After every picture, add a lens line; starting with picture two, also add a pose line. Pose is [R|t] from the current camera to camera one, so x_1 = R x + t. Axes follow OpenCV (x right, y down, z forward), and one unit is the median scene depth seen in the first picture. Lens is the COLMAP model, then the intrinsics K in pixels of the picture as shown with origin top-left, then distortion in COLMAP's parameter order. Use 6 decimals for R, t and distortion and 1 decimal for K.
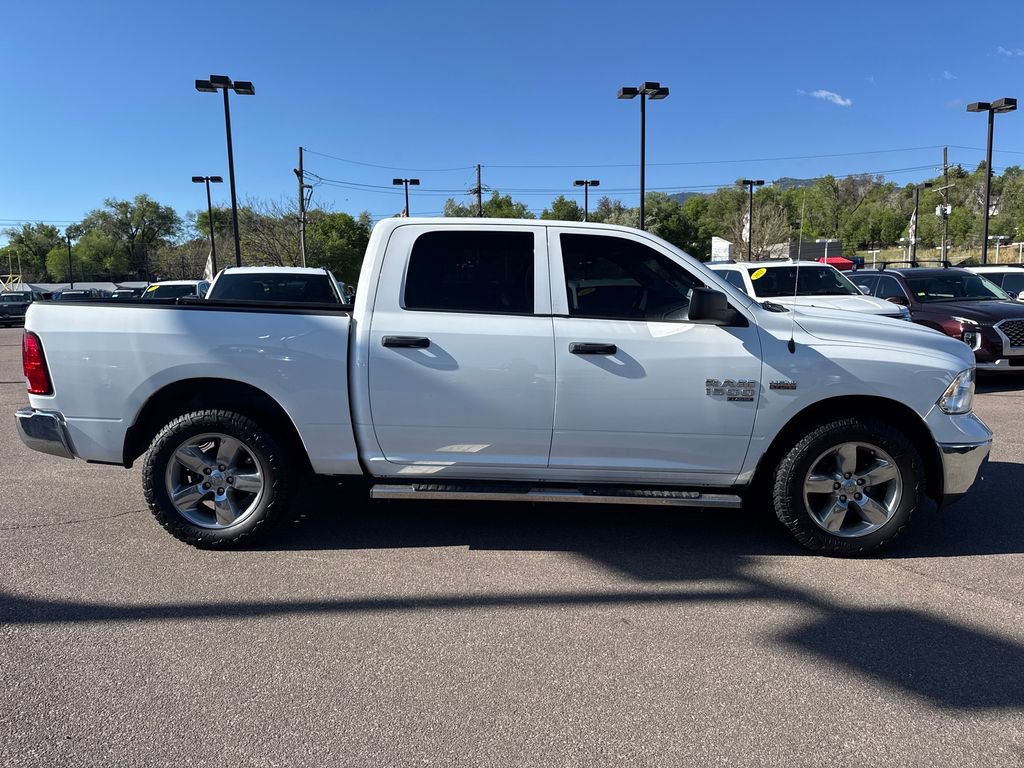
lens RADIAL K [[727.7, 0, 503.6], [0, 727.7, 384.7], [0, 0, 1]] dist [0.024571, -0.032676]
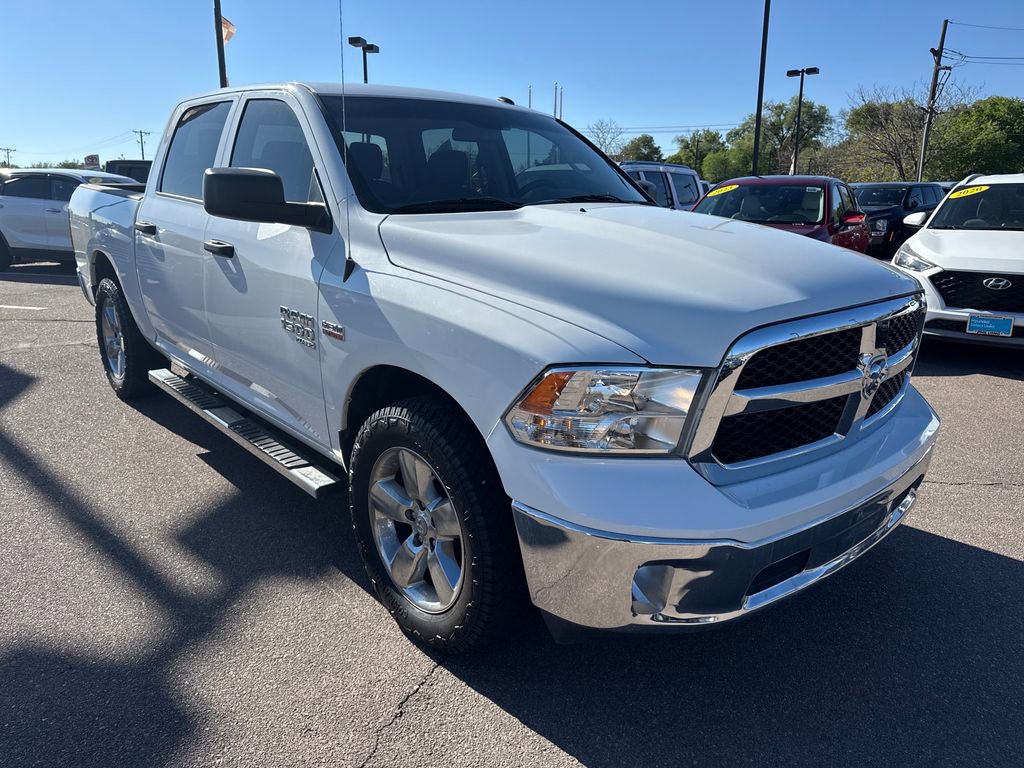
lens RADIAL K [[727.7, 0, 507.5], [0, 727.7, 383.6], [0, 0, 1]] dist [0.024571, -0.032676]
pose [[0.673068, 0.200064, -0.712007, 0.836387], [-0.109688, 0.979074, 0.171416, -0.070362], [0.731401, -0.037276, 0.680928, 0.609996]]
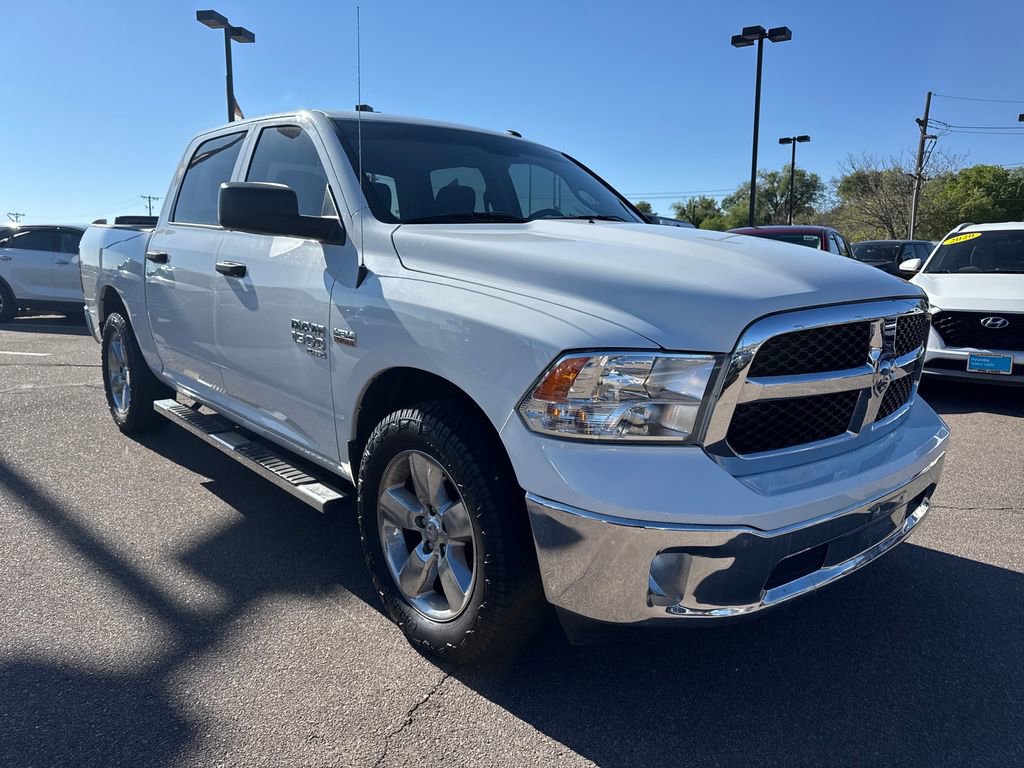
lens RADIAL K [[727.7, 0, 516.4], [0, 727.7, 386.2], [0, 0, 1]] dist [0.024571, -0.032676]
pose [[0.680700, 0.141019, -0.718861, 0.839033], [-0.109555, 0.989858, 0.090441, -0.027956], [0.724324, 0.017191, 0.689245, 0.603873]]
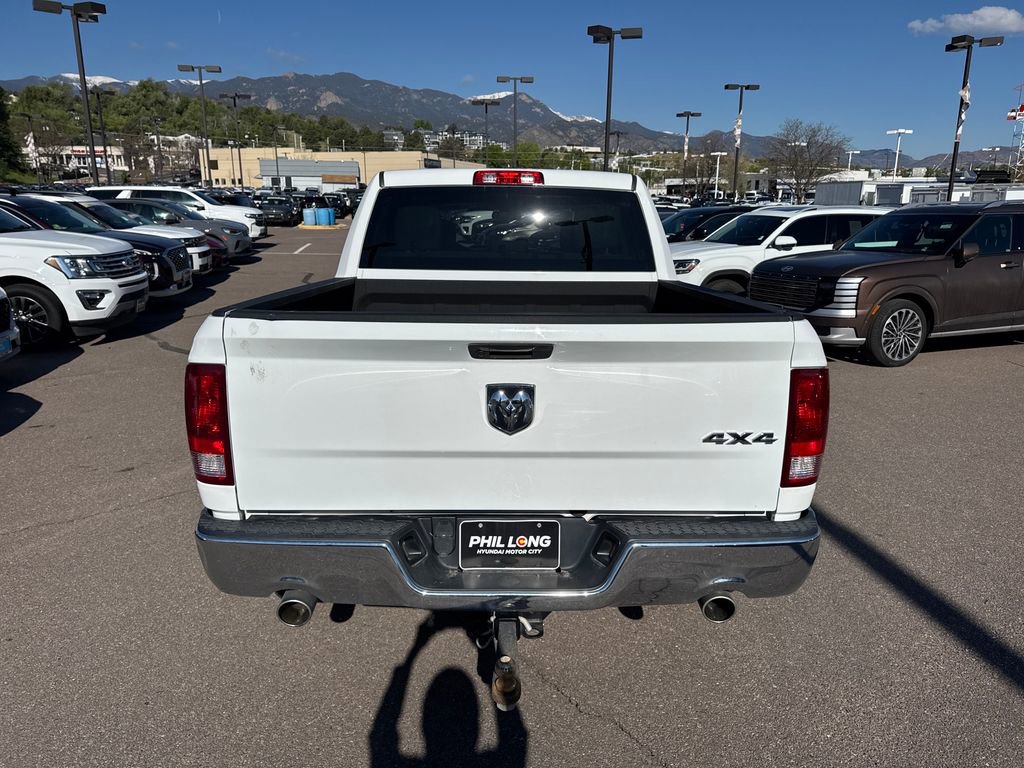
lens RADIAL K [[727.7, 0, 514.6], [0, 727.7, 392.0], [0, 0, 1]] dist [0.024571, -0.032676]
pose [[-0.021933, -0.236272, 0.971440, -1.073131], [0.112348, 0.964936, 0.237226, -0.192851], [-0.993427, 0.114343, 0.005381, 1.126712]]
